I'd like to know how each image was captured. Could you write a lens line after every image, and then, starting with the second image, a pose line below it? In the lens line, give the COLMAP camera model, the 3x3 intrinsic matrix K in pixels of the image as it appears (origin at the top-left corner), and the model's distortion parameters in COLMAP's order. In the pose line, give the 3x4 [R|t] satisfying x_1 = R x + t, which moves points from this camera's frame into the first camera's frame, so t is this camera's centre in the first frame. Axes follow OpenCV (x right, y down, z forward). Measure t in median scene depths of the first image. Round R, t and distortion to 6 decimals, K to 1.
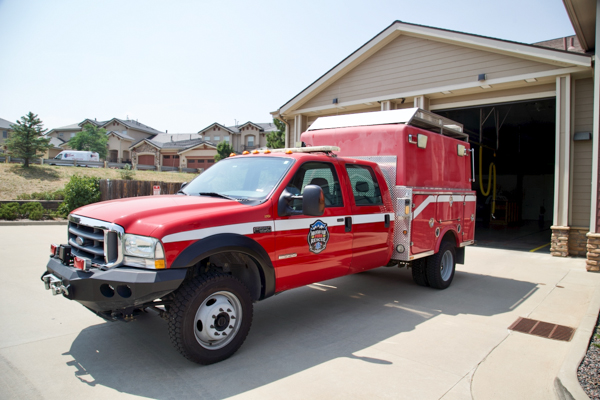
lens RADIAL K [[386.2, 0, 300.0], [0, 386.2, 200.0], [0, 0, 1]] dist [-0.075712, 0.004029]
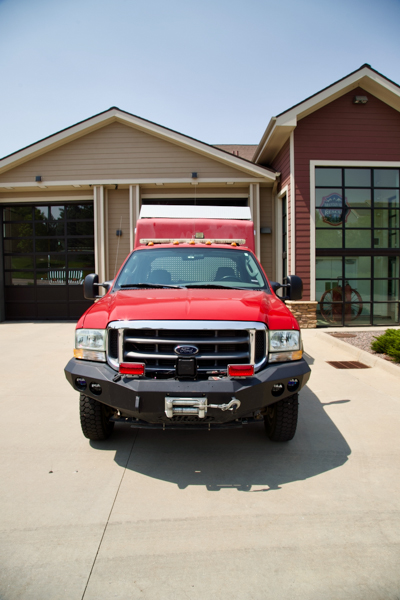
lens RADIAL K [[386.2, 0, 200.0], [0, 386.2, 300.0], [0, 0, 1]] dist [-0.075712, 0.004029]
pose [[0.745843, -0.071798, 0.662241, -0.310355], [0.040596, 0.997226, 0.062396, -0.014851], [-0.664884, -0.019653, 0.746688, 0.093803]]
